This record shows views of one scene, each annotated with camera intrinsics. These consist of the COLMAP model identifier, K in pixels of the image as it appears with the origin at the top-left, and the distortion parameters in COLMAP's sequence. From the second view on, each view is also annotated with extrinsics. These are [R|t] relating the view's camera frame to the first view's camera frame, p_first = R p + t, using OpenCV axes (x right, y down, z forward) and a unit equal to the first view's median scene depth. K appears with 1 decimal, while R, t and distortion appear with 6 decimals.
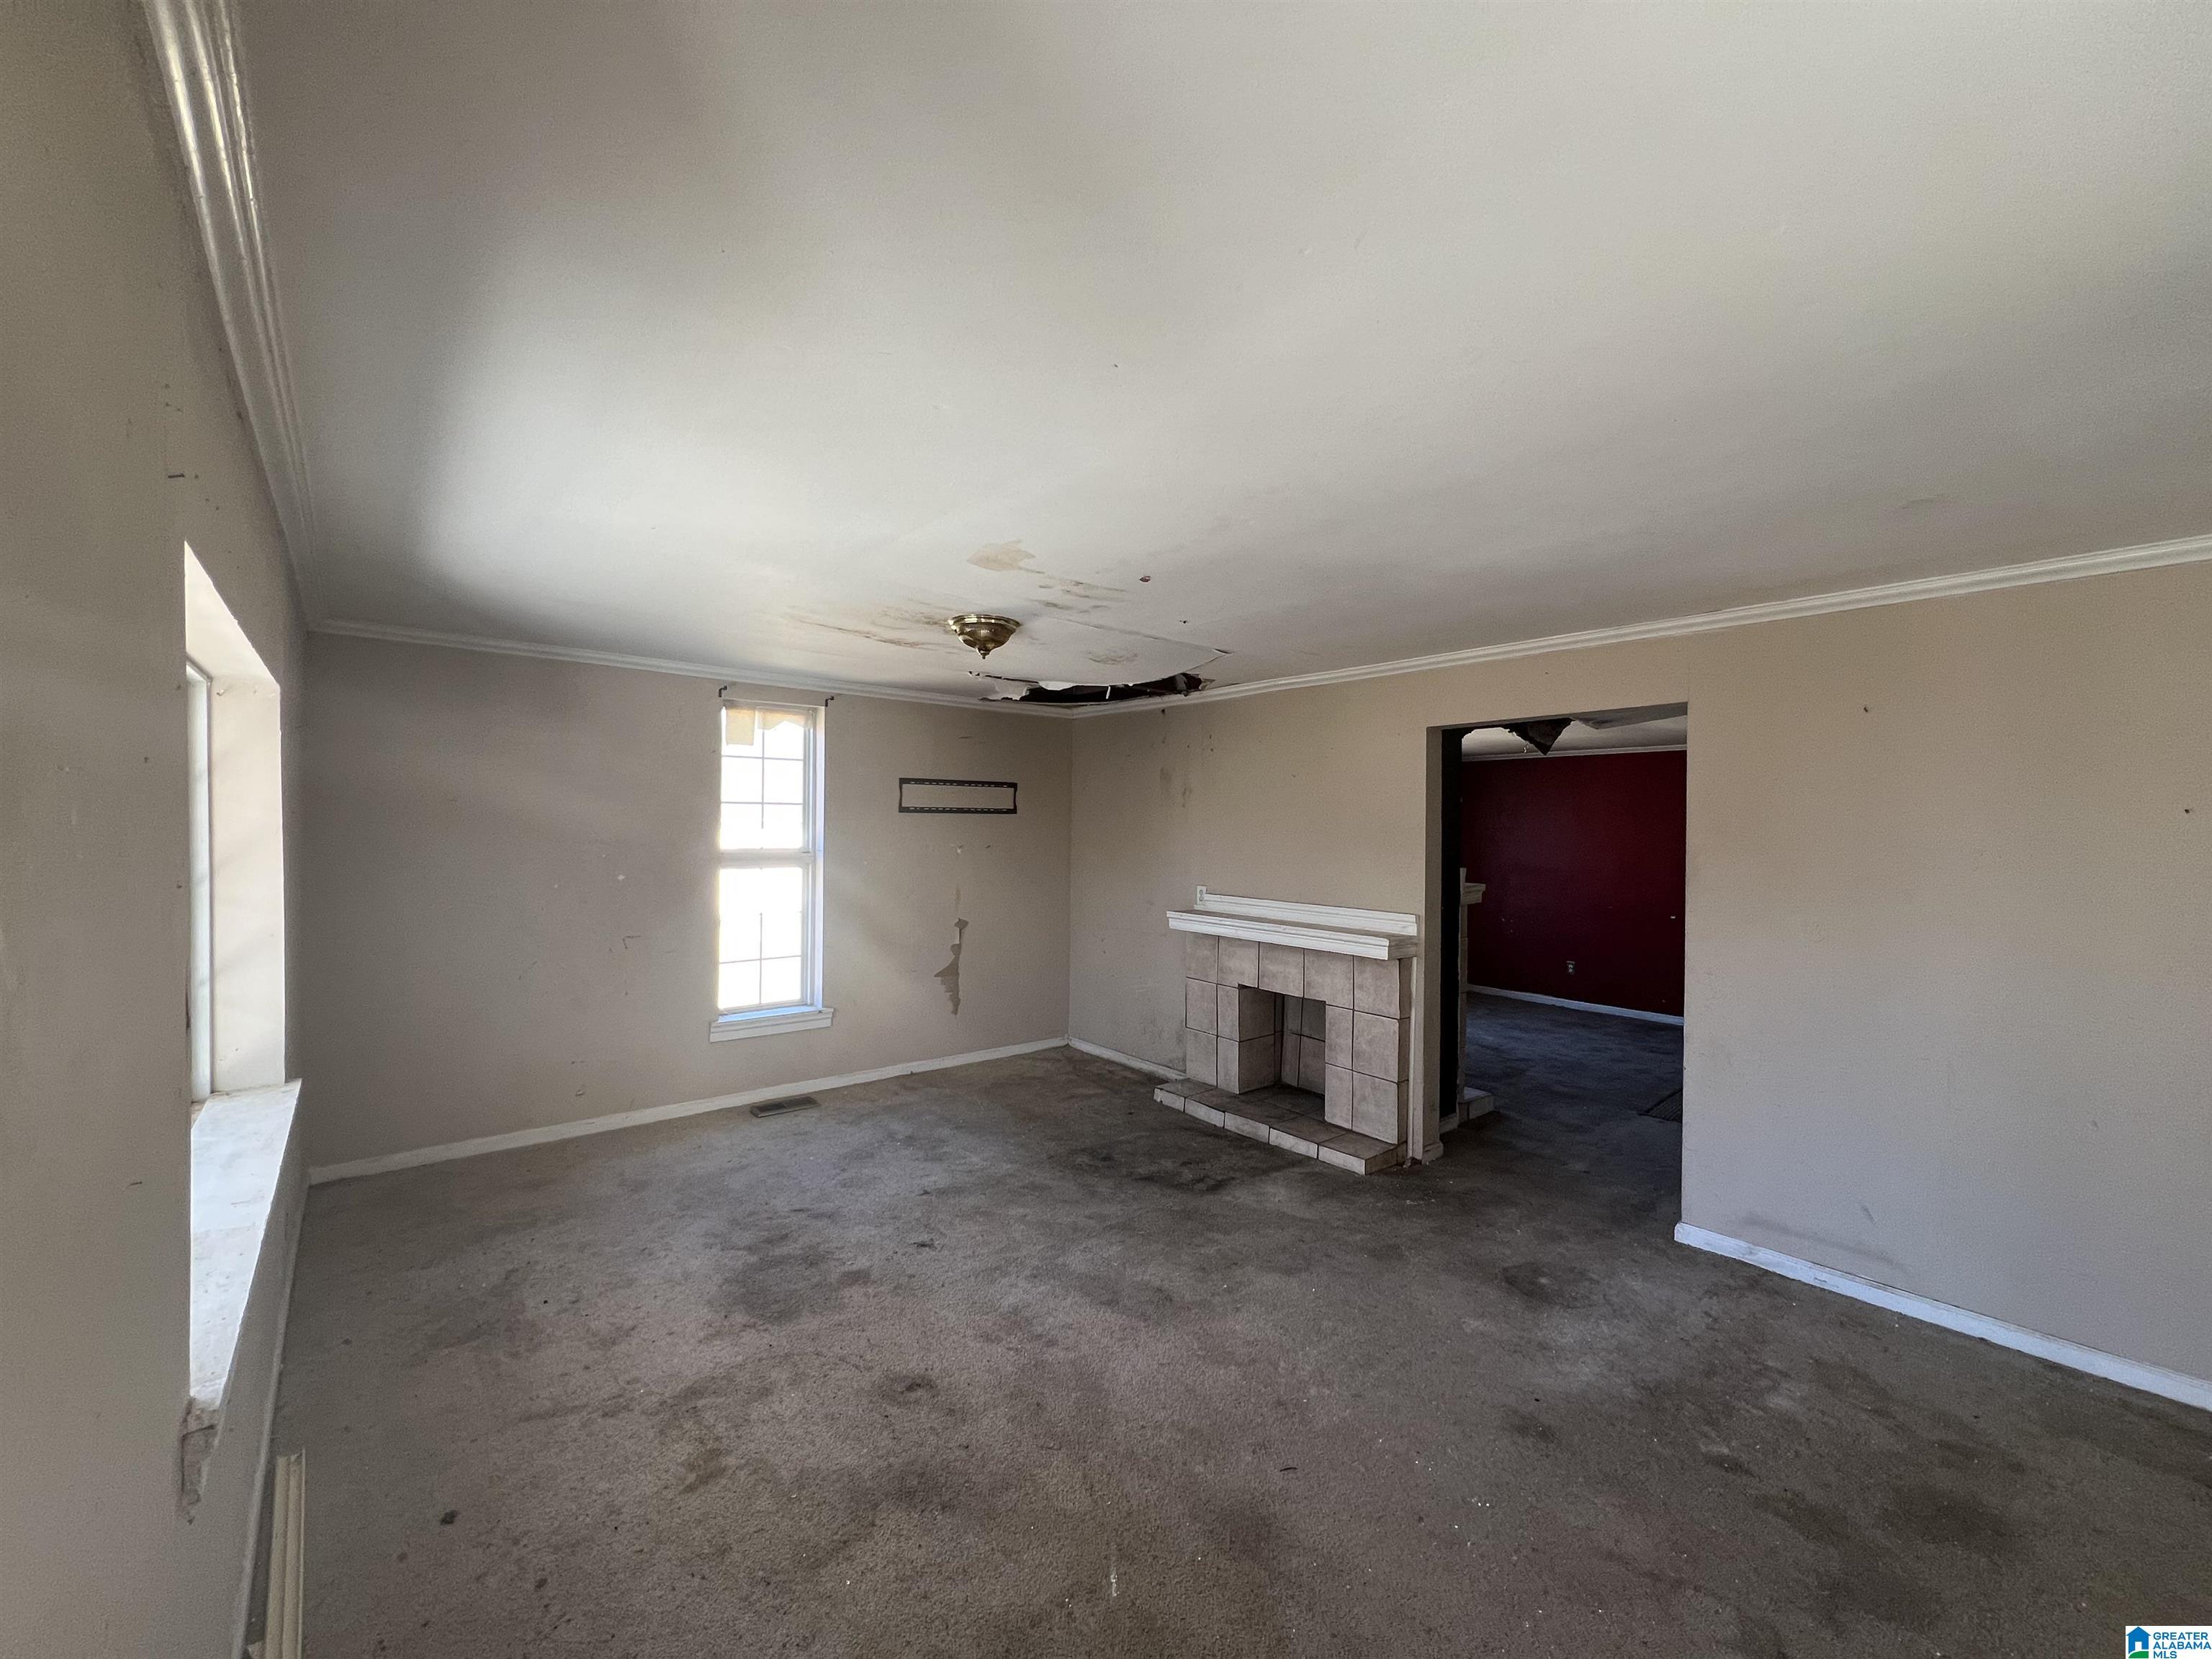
lens RADIAL K [[882.3, 0, 1101.6], [0, 882.3, 833.8], [0, 0, 1]] dist [-0.011864, -0.000264]
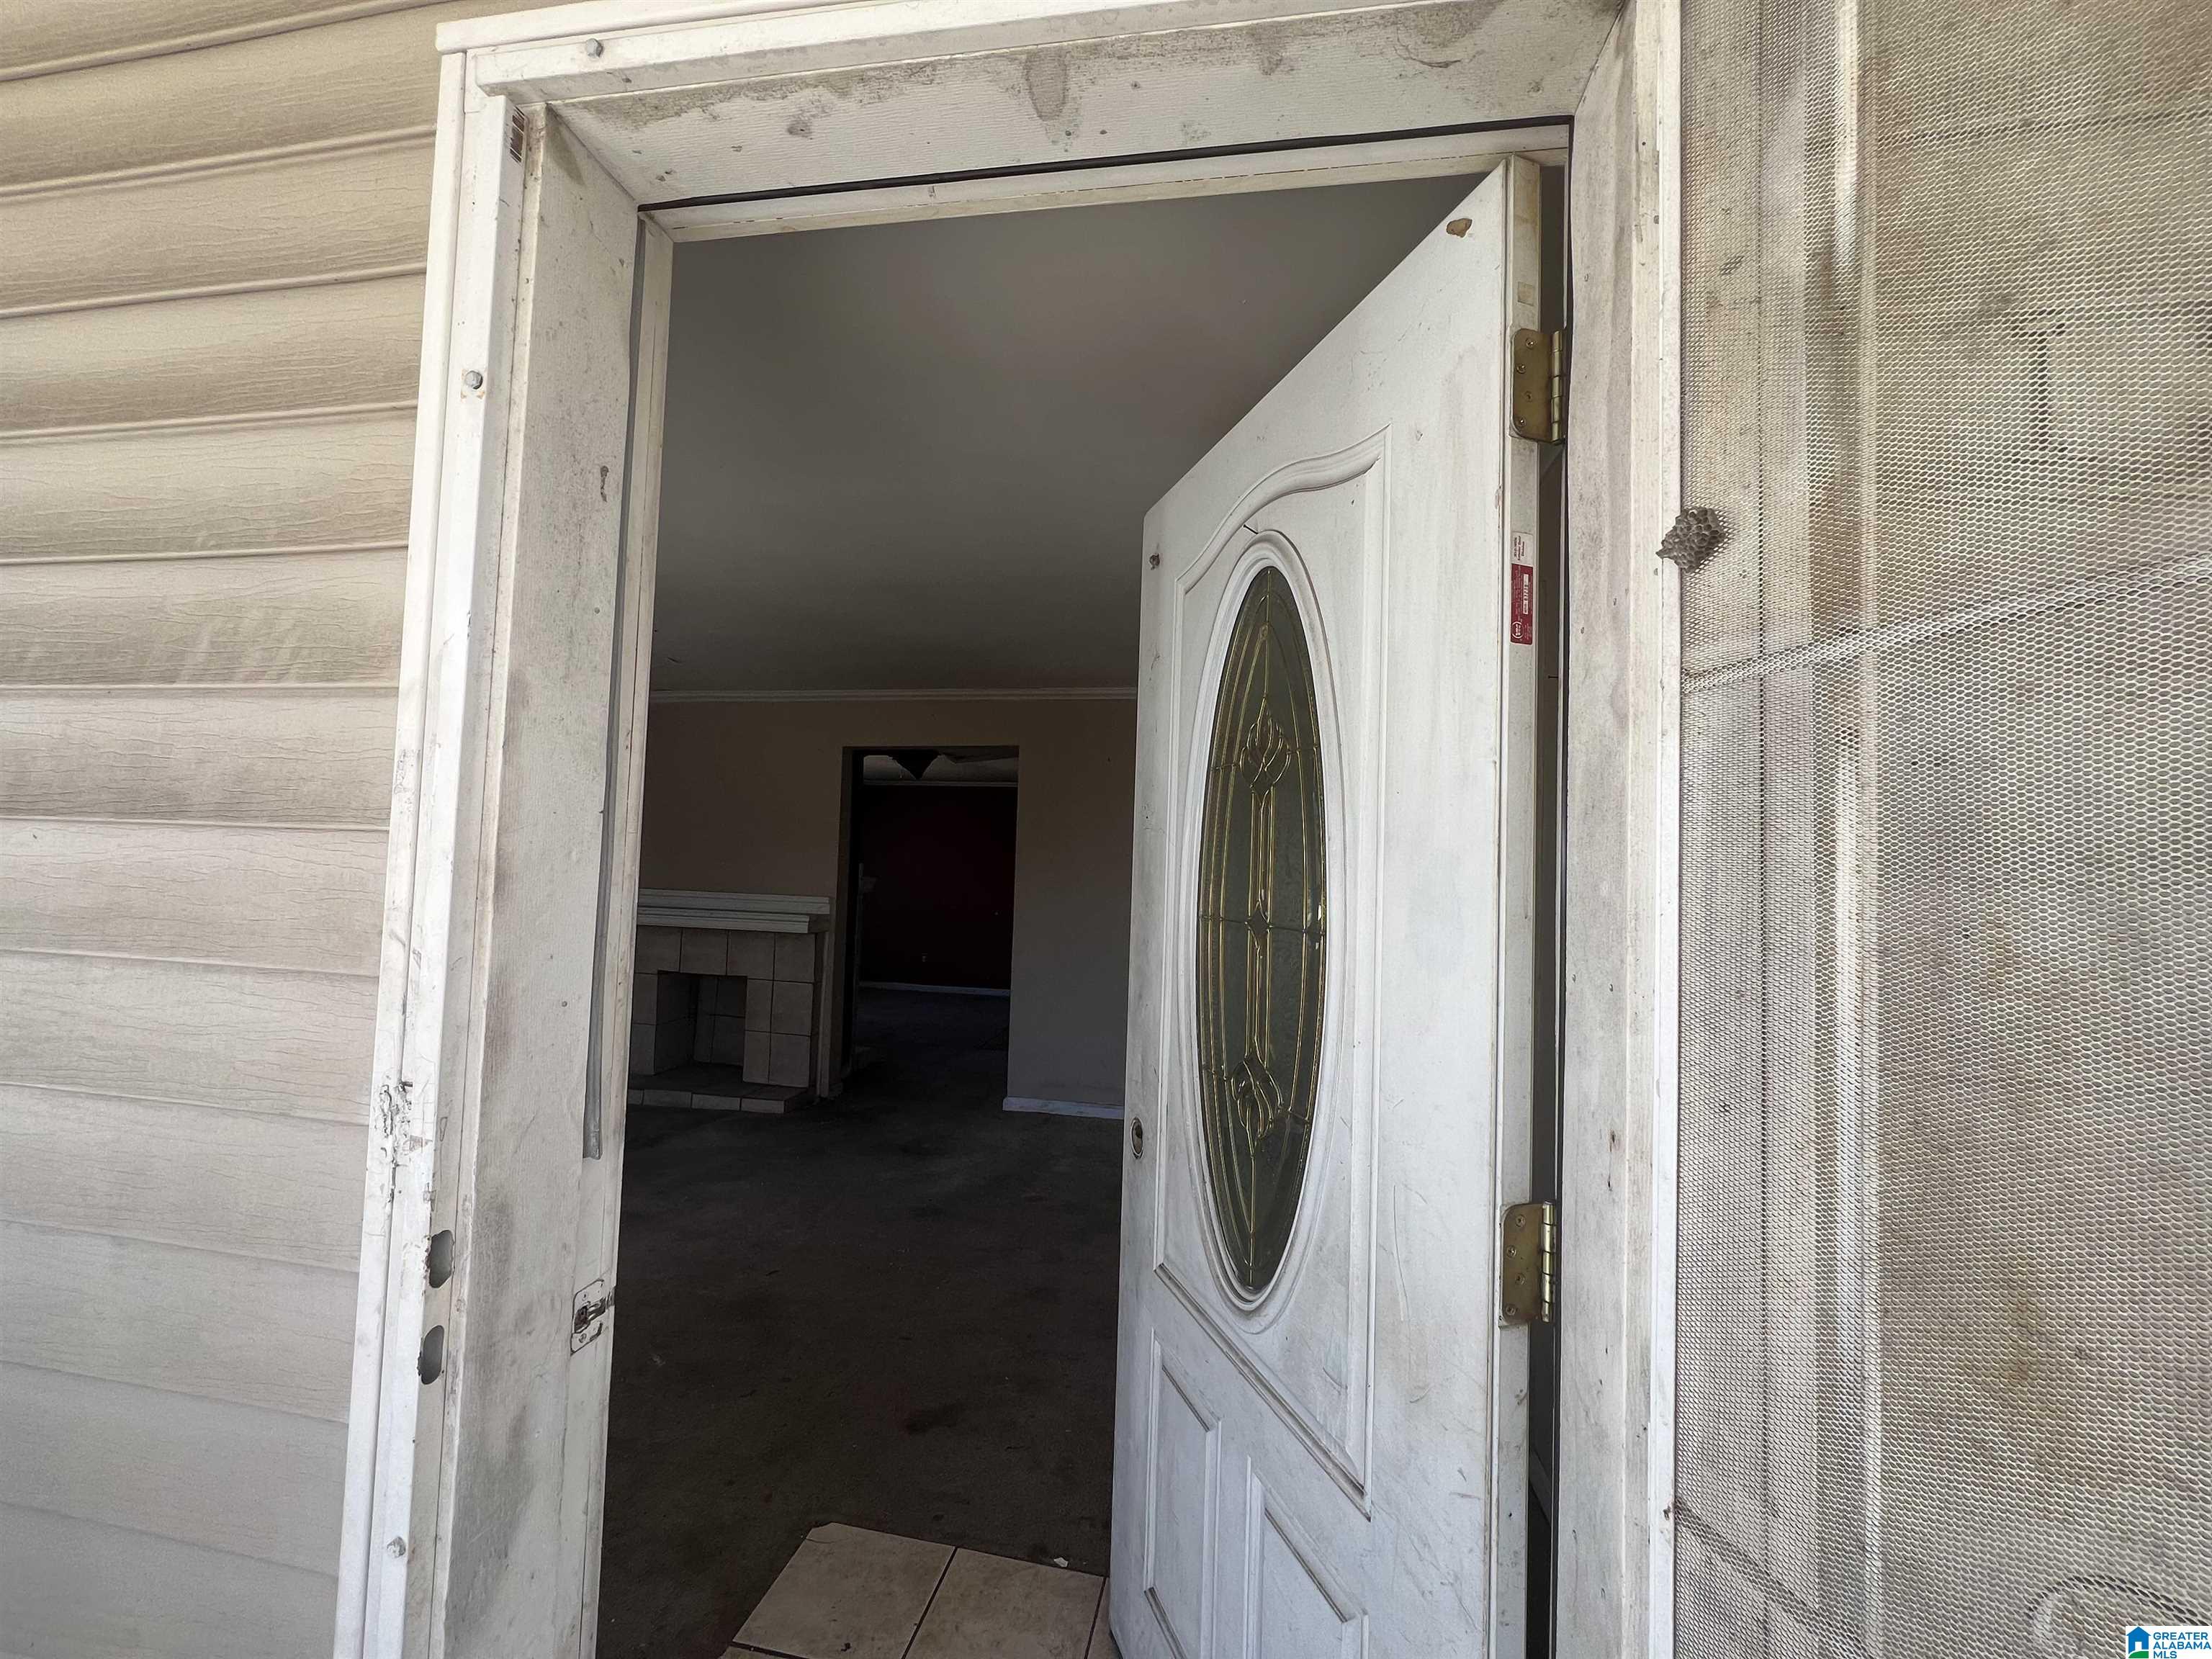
lens RADIAL K [[882.3, 0, 1114.9], [0, 882.3, 824.6], [0, 0, 1]] dist [-0.011864, -0.000264]
pose [[0.764050, 0.043123, 0.643715, -0.133751], [-0.021291, 0.998906, -0.041646, 0.032513], [-0.644806, 0.018114, 0.764132, -0.198749]]
